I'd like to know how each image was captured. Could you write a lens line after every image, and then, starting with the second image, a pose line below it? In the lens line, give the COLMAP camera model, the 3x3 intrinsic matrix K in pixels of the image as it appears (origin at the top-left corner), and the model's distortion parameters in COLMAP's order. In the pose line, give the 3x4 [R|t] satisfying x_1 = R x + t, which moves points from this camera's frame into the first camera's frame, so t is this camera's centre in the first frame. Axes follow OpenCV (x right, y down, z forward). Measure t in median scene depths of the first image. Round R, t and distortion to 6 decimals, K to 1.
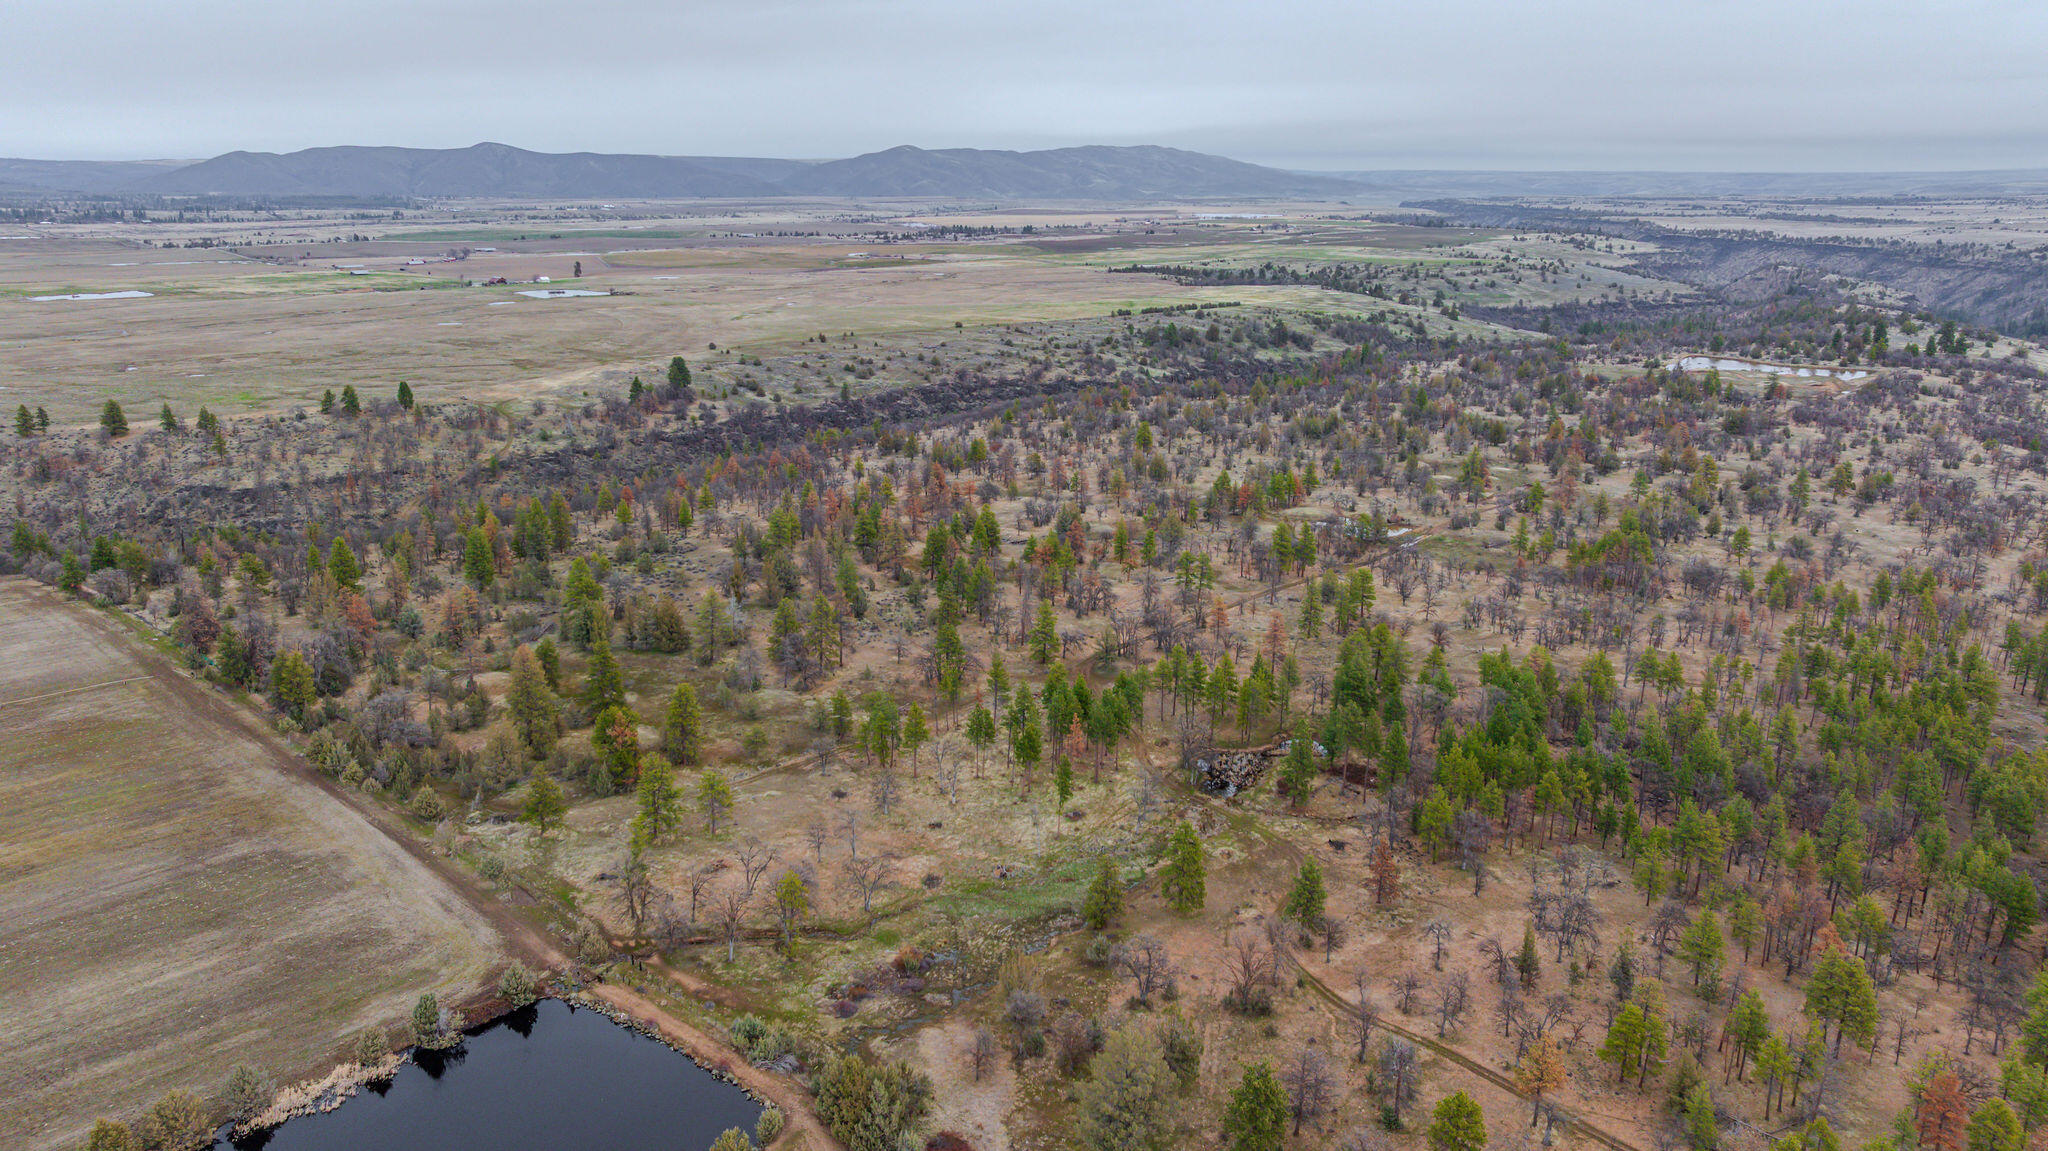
lens RADIAL K [[1468.8, 0, 1024.5], [0, 1468.8, 572.8], [0, 0, 1]] dist [-0.013125, 0.027660]
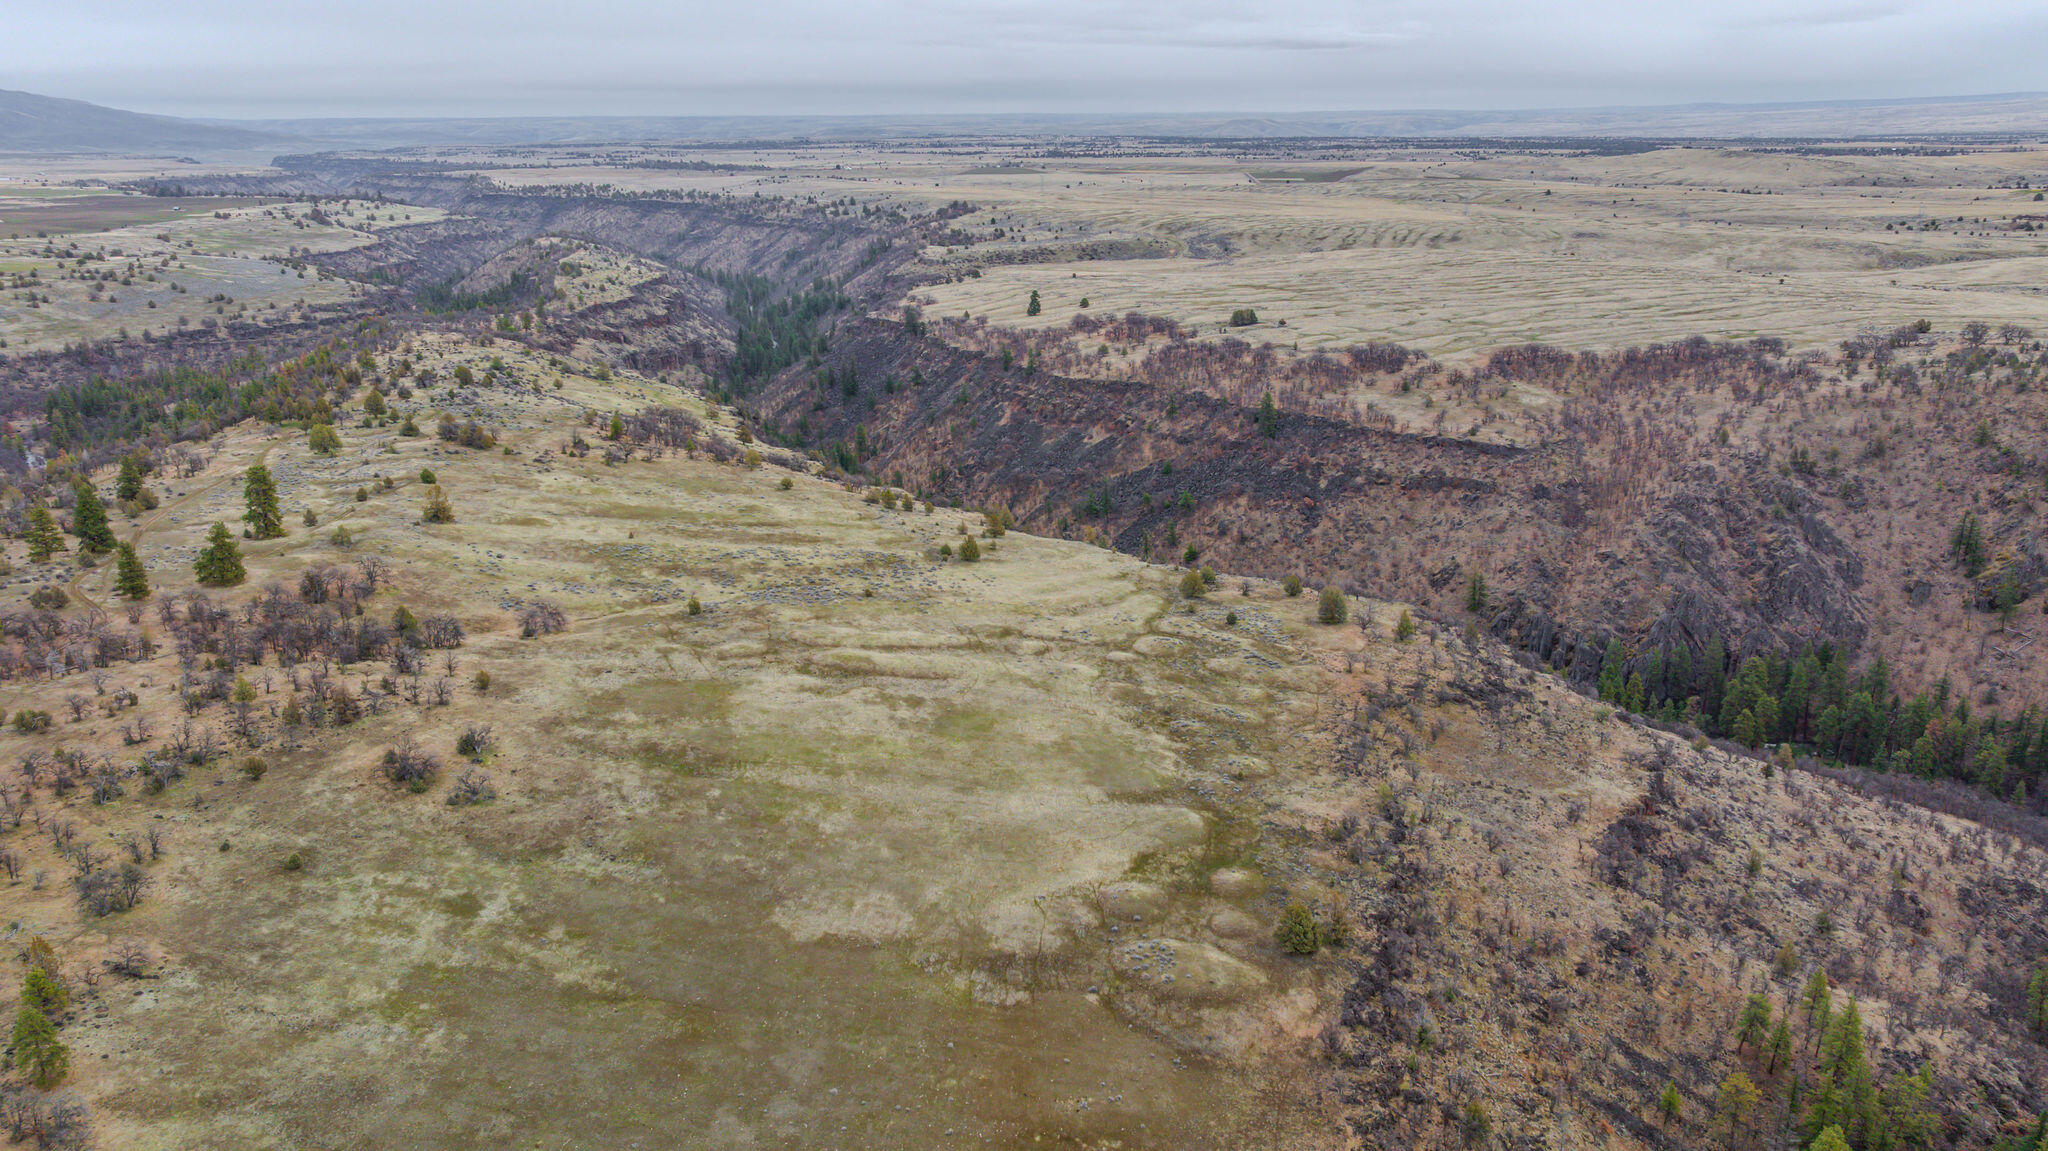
lens RADIAL K [[1468.8, 0, 1020.1], [0, 1468.8, 577.6], [0, 0, 1]] dist [-0.013125, 0.027660]
pose [[0.793827, -0.188774, 0.578103, 0.177869], [0.167417, 0.981707, 0.090677, -0.046519], [-0.584645, 0.024803, 0.810910, 0.171053]]
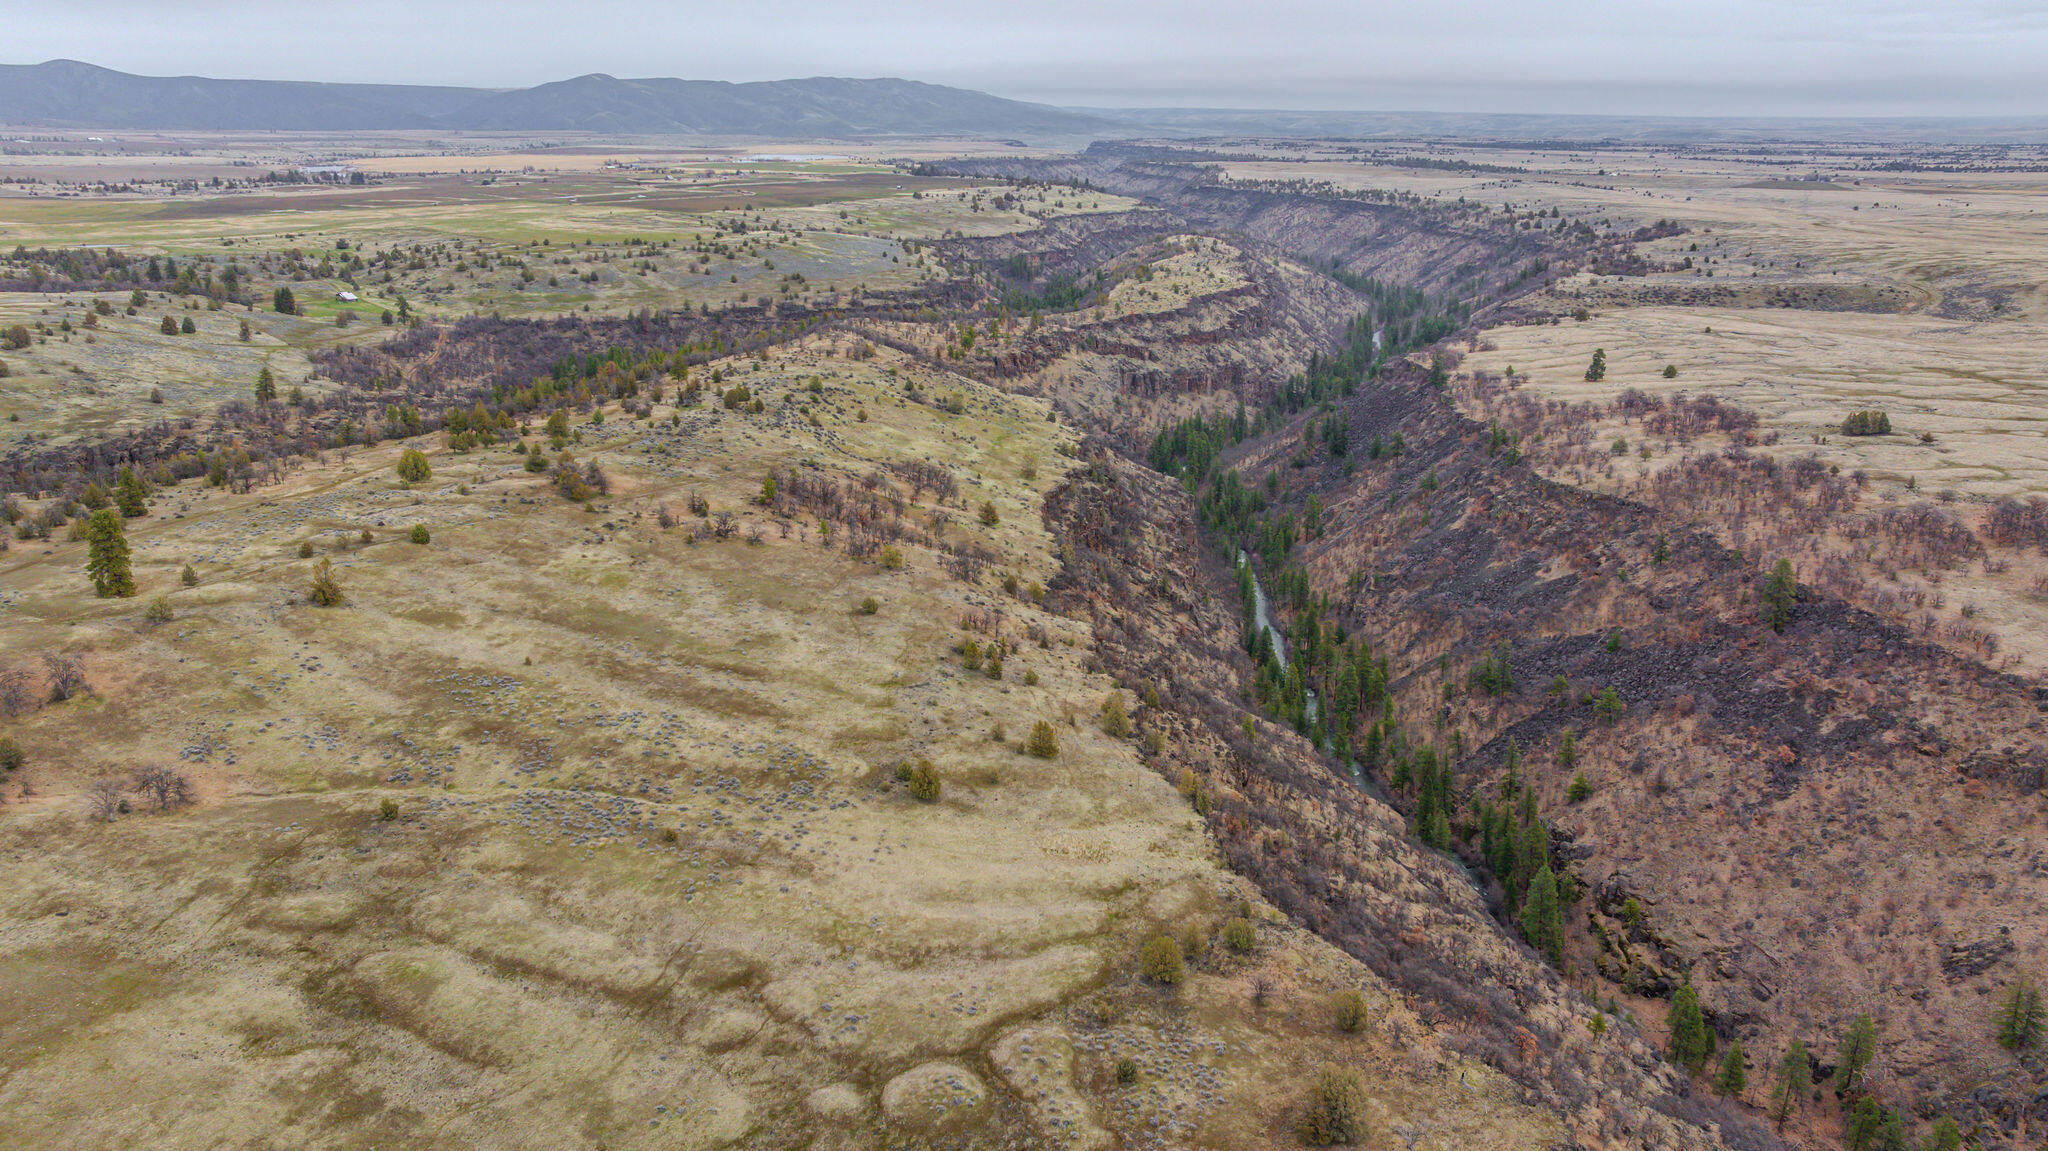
lens RADIAL K [[1468.8, 0, 1016.2], [0, 1468.8, 573.1], [0, 0, 1]] dist [-0.013125, 0.027660]
pose [[0.991876, -0.027441, 0.124210, 0.258488], [0.022331, 0.998854, 0.042344, -0.054703], [-0.125229, -0.039226, 0.991352, 0.201063]]
